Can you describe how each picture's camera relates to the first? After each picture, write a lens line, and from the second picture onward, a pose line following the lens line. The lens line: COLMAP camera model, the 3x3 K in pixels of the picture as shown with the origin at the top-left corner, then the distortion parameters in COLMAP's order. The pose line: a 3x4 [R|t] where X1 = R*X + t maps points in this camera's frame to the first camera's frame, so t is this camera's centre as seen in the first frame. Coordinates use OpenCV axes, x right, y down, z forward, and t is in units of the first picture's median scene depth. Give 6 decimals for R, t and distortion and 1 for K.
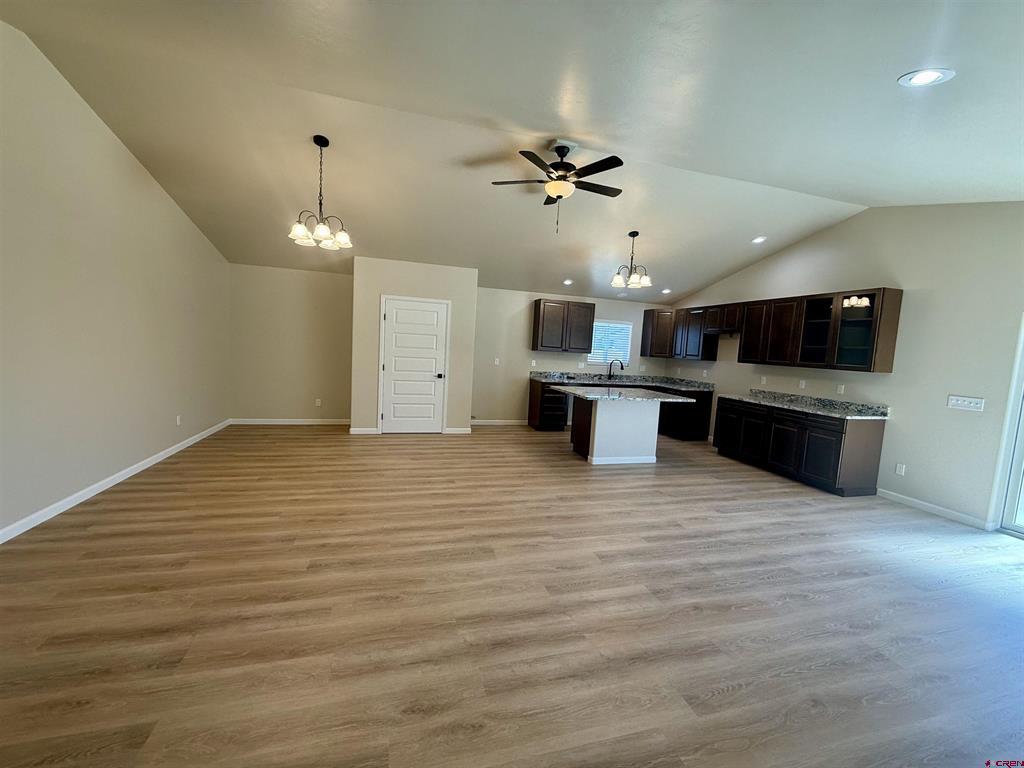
lens RADIAL K [[408.5, 0, 509.8], [0, 408.5, 384.3], [0, 0, 1]] dist [-0.000373, -0.000439]
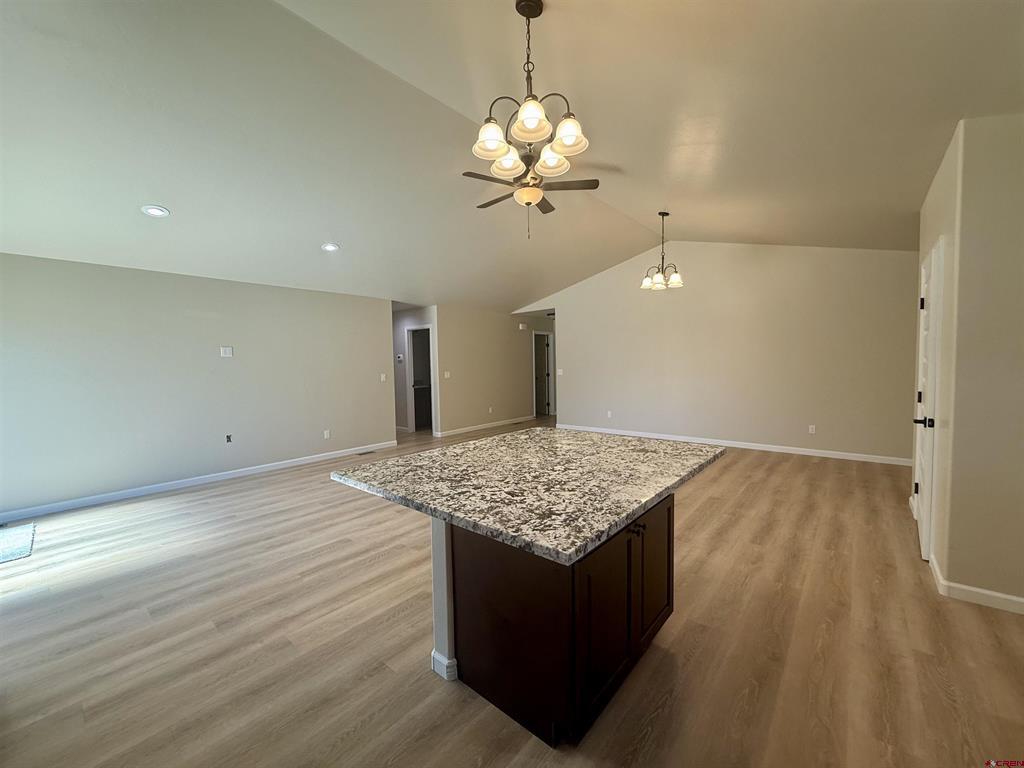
lens RADIAL K [[408.5, 0, 509.8], [0, 408.5, 384.3], [0, 0, 1]] dist [-0.000373, -0.000439]
pose [[-0.831264, -0.010996, -0.555768, 0.517189], [-0.080688, 0.991602, 0.101067, -0.081185], [0.549990, 0.128857, -0.825171, 1.343187]]
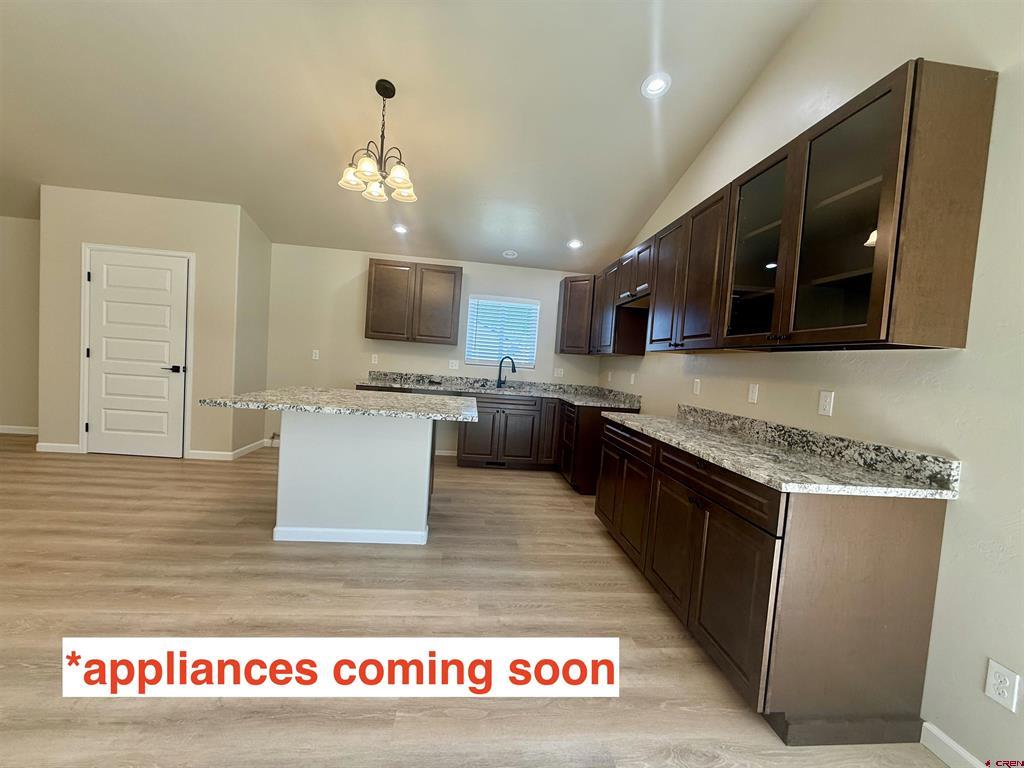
lens RADIAL K [[408.5, 0, 509.8], [0, 408.5, 384.3], [0, 0, 1]] dist [-0.000373, -0.000439]
pose [[0.984301, 0.024842, -0.174740, 0.563958], [-0.034094, 0.998160, -0.050147, 0.022844], [0.173173, 0.055317, 0.983337, 0.552850]]
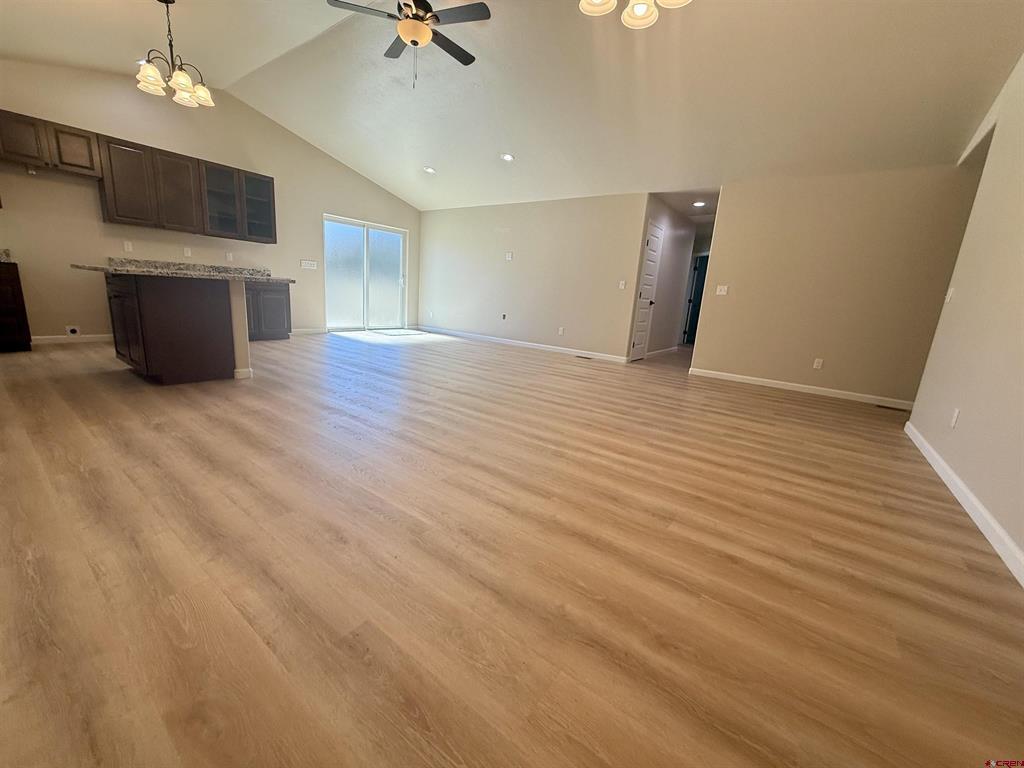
lens RADIAL K [[408.5, 0, 509.8], [0, 408.5, 384.3], [0, 0, 1]] dist [-0.000373, -0.000439]
pose [[-0.601966, -0.270188, 0.751422, -0.617689], [-0.029154, 0.947826, 0.317453, -0.034754], [-0.797989, 0.169189, -0.578436, 1.055391]]
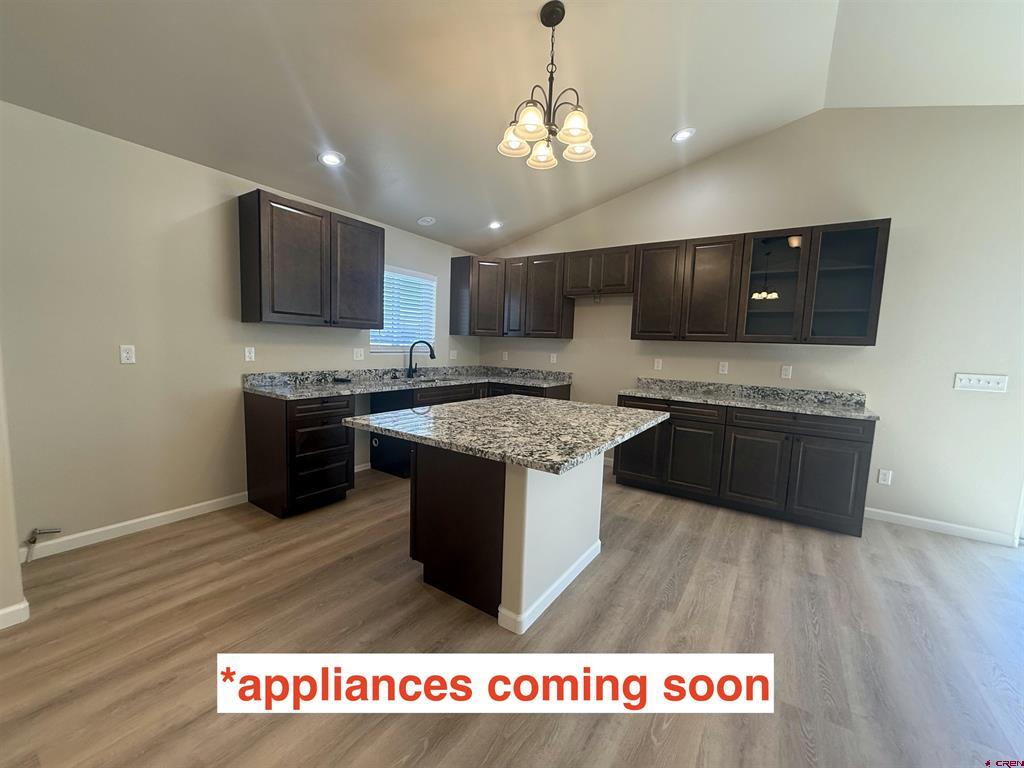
lens RADIAL K [[408.5, 0, 509.8], [0, 408.5, 384.3], [0, 0, 1]] dist [-0.000373, -0.000439]
pose [[0.764112, -0.091052, 0.638625, -0.010864], [0.067220, 0.995838, 0.061553, -0.041016], [-0.641571, -0.004105, 0.767053, 0.735937]]
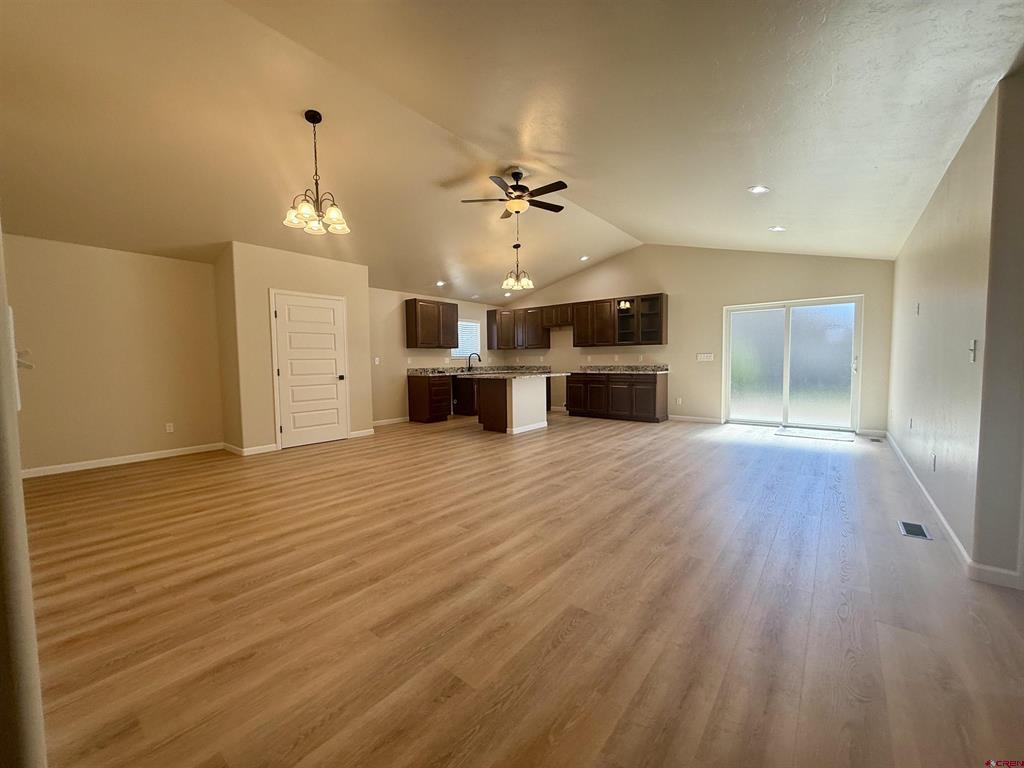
lens RADIAL K [[408.5, 0, 509.8], [0, 408.5, 384.3], [0, 0, 1]] dist [-0.000373, -0.000439]
pose [[0.813618, -0.100770, 0.572600, -0.479294], [0.113442, 0.993451, 0.013642, 0.032342], [-0.570225, 0.053858, 0.819721, 0.011081]]
